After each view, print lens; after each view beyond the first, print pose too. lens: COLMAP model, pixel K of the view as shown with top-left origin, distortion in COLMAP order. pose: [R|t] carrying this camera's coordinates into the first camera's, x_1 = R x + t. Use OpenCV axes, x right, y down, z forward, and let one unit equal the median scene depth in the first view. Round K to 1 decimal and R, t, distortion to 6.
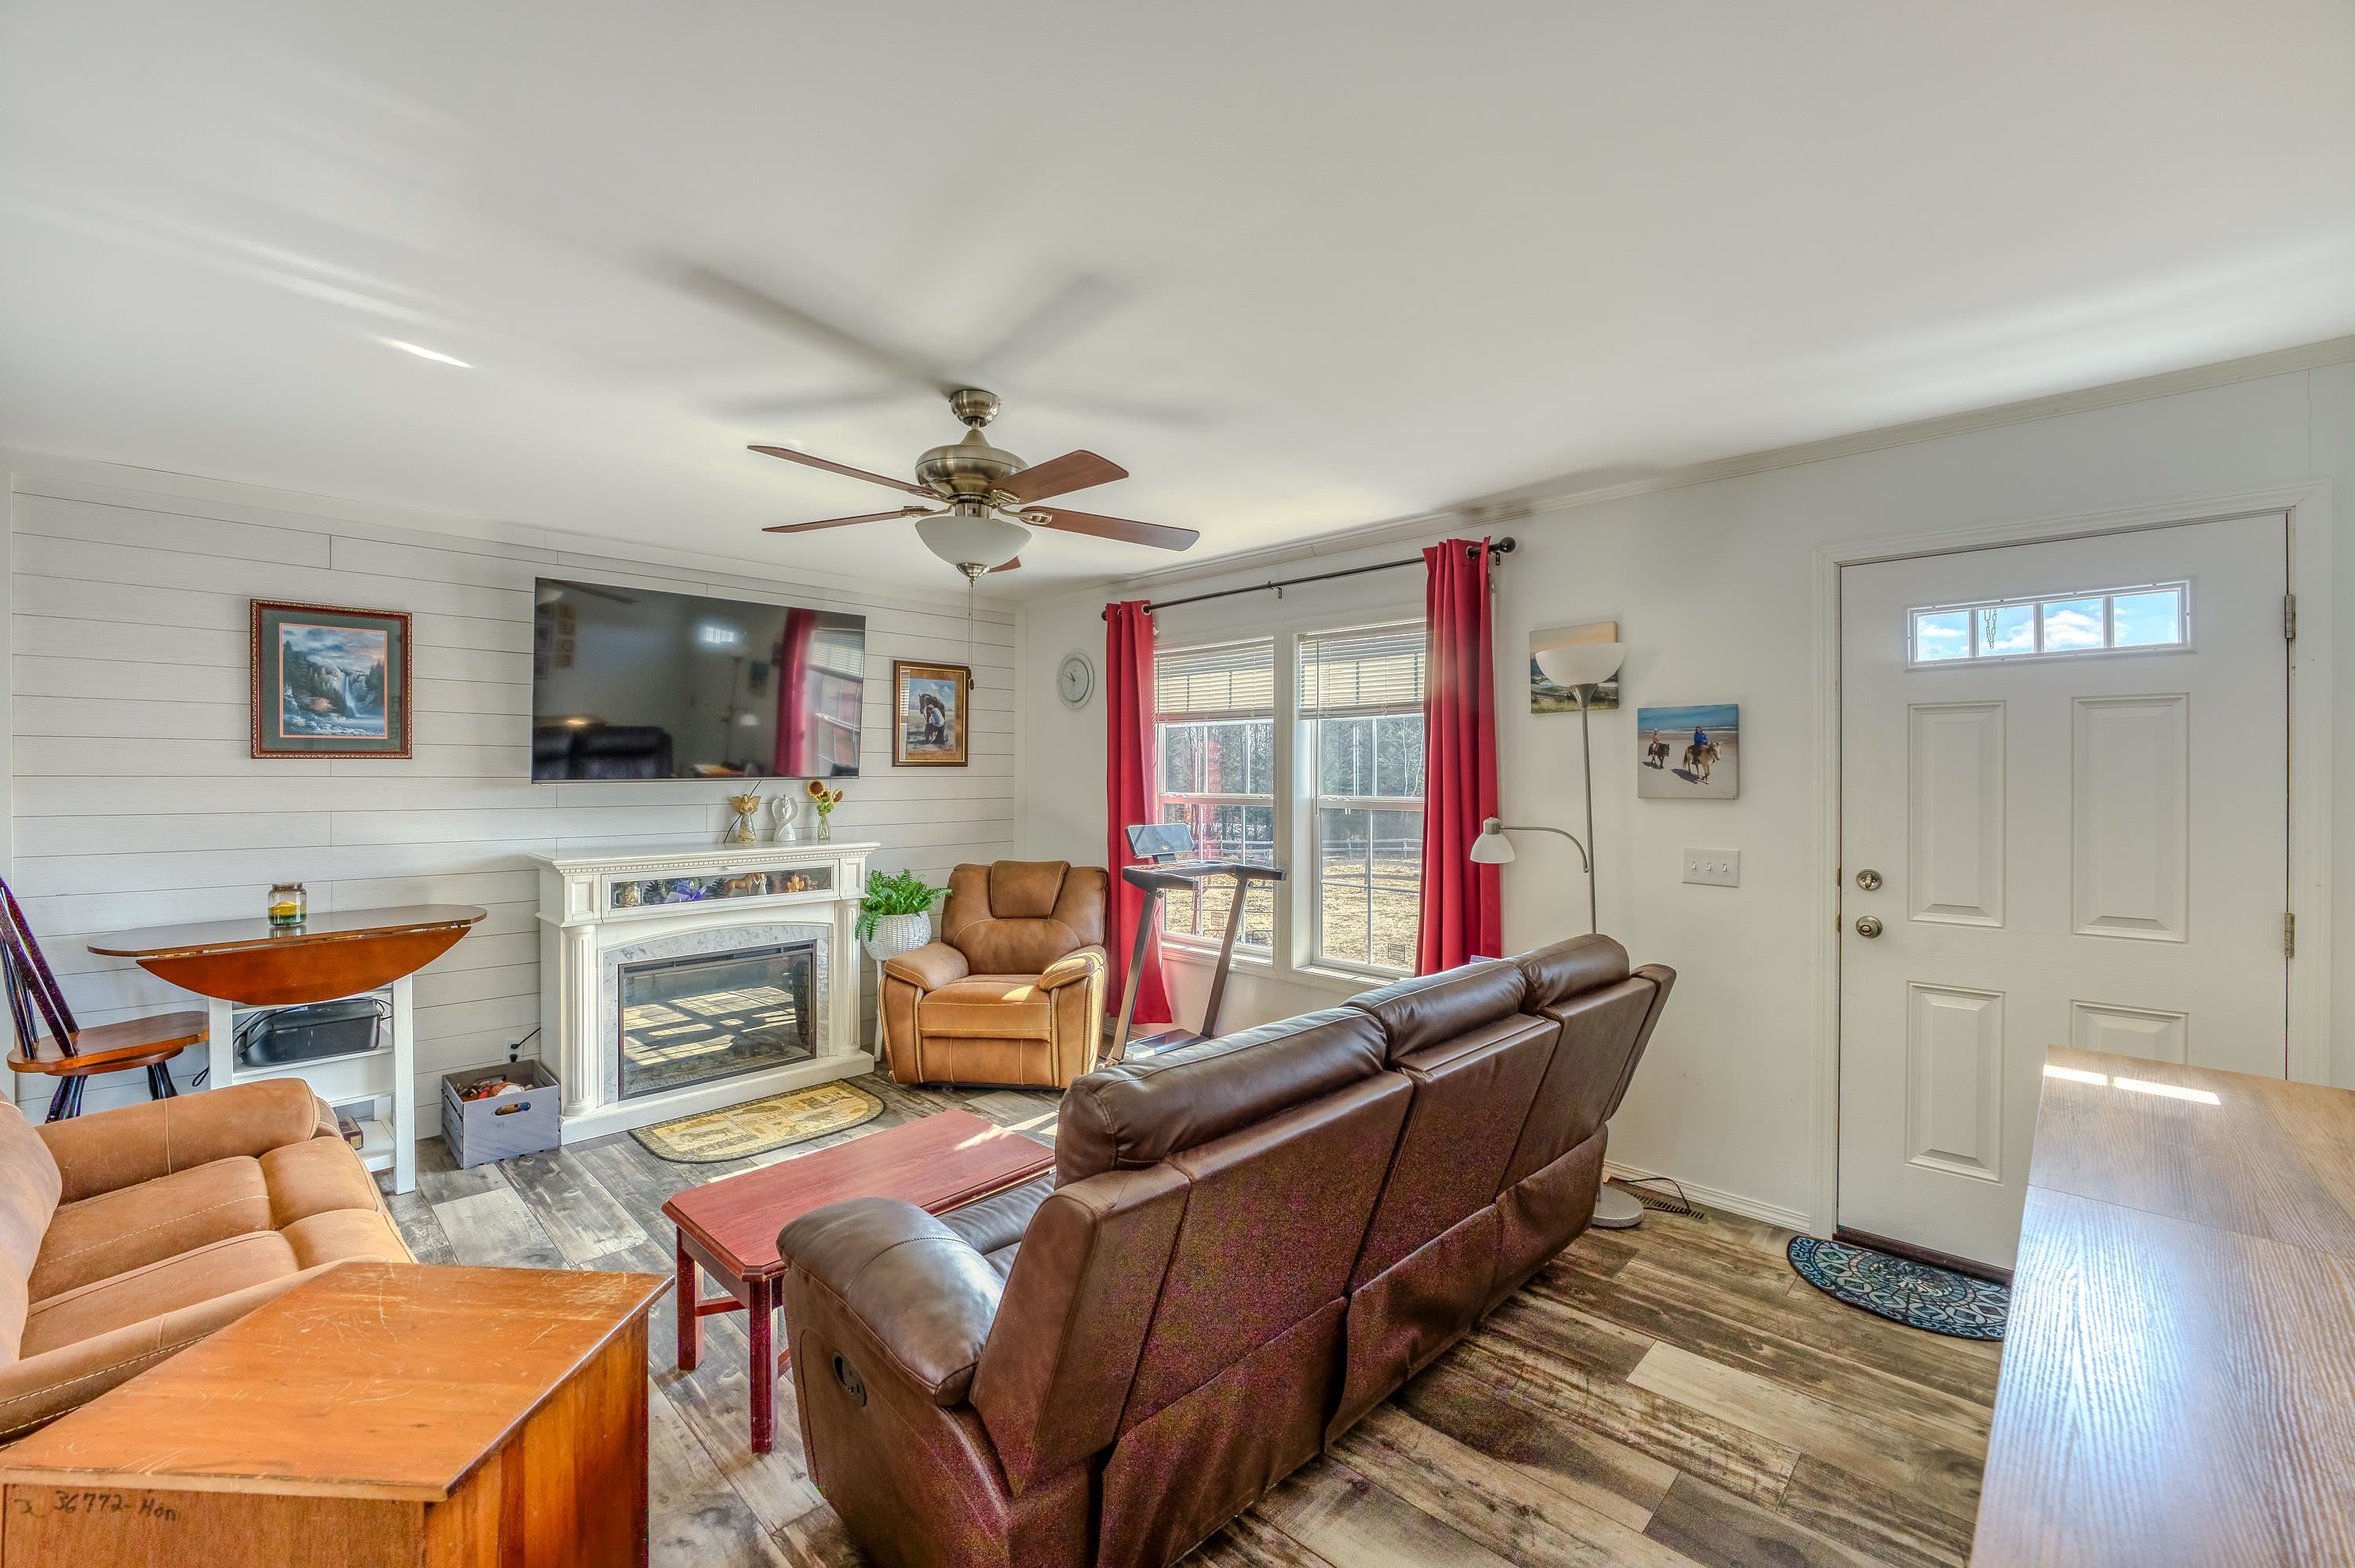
lens RADIAL K [[962.0, 0, 1177.5], [0, 962.0, 784.0], [0, 0, 1]] dist [0.000130, -0.000106]
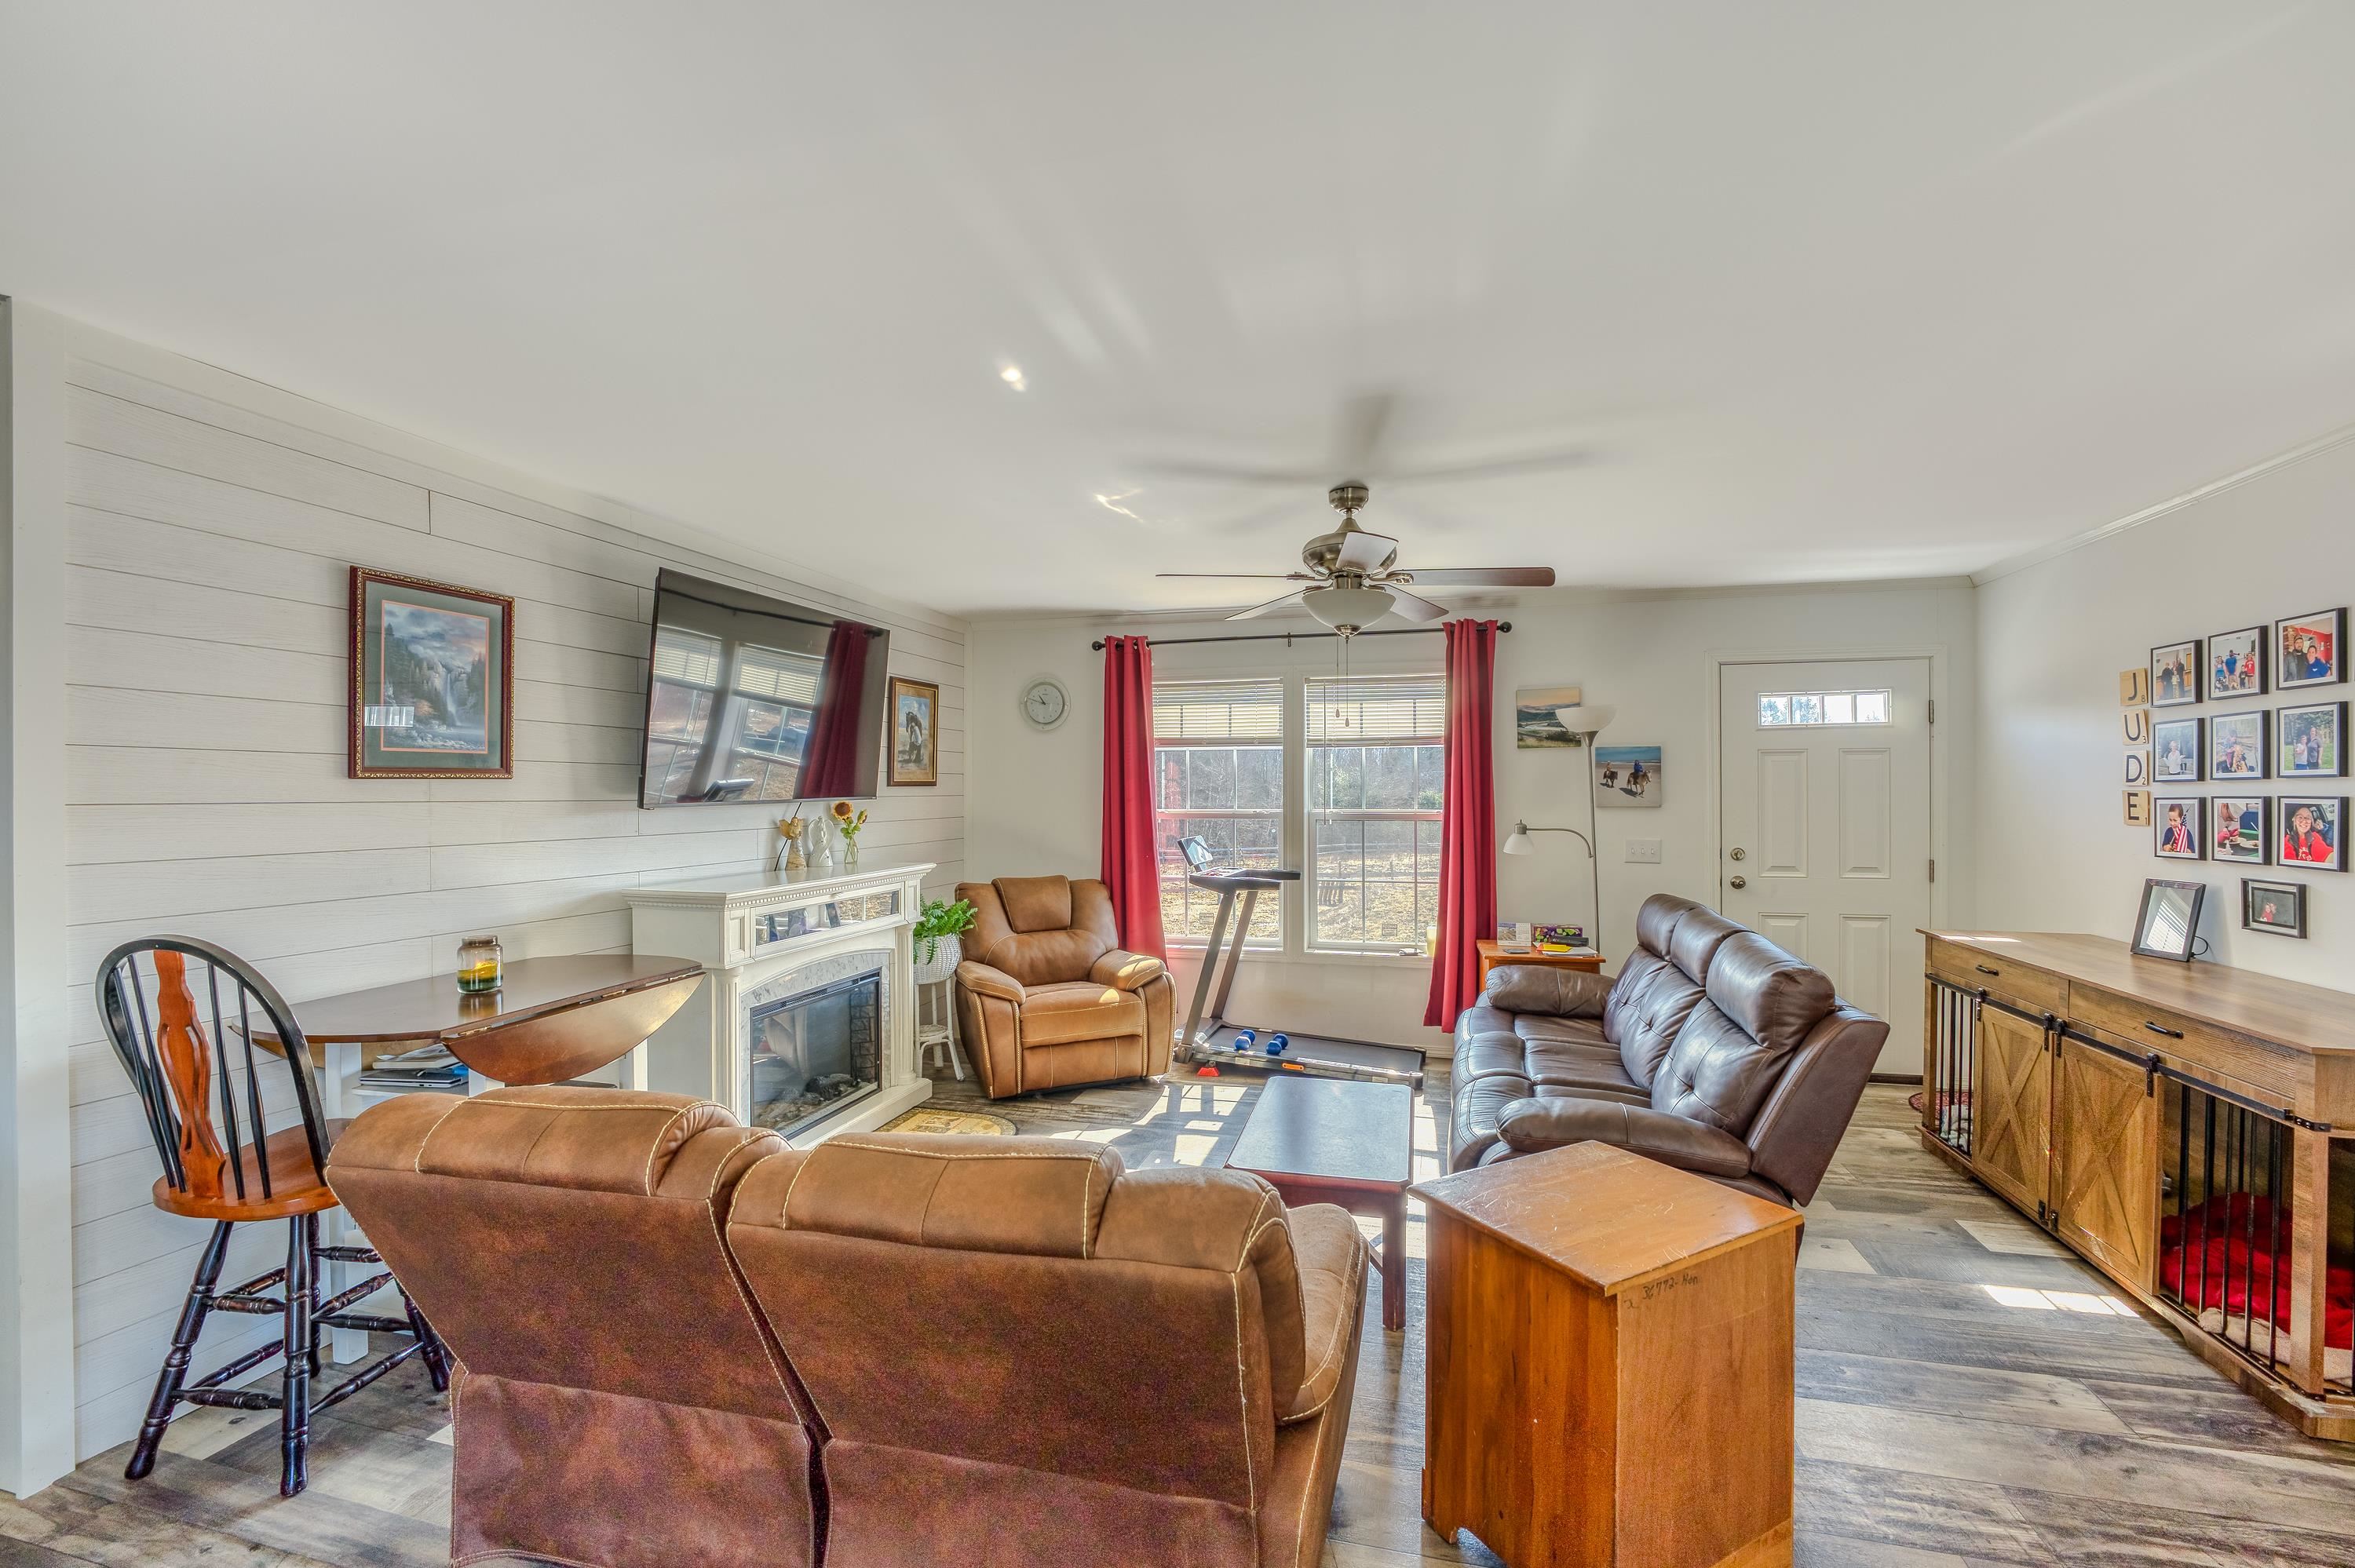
lens RADIAL K [[953.3, 0, 1181.8], [0, 953.3, 804.2], [0, 0, 1]] dist [-0.000425, -0.000007]
pose [[0.868828, -0.011123, 0.494988, -0.698737], [0.009216, 0.999938, 0.006294, -0.004609], [-0.495028, -0.000907, 0.868877, 0.031380]]
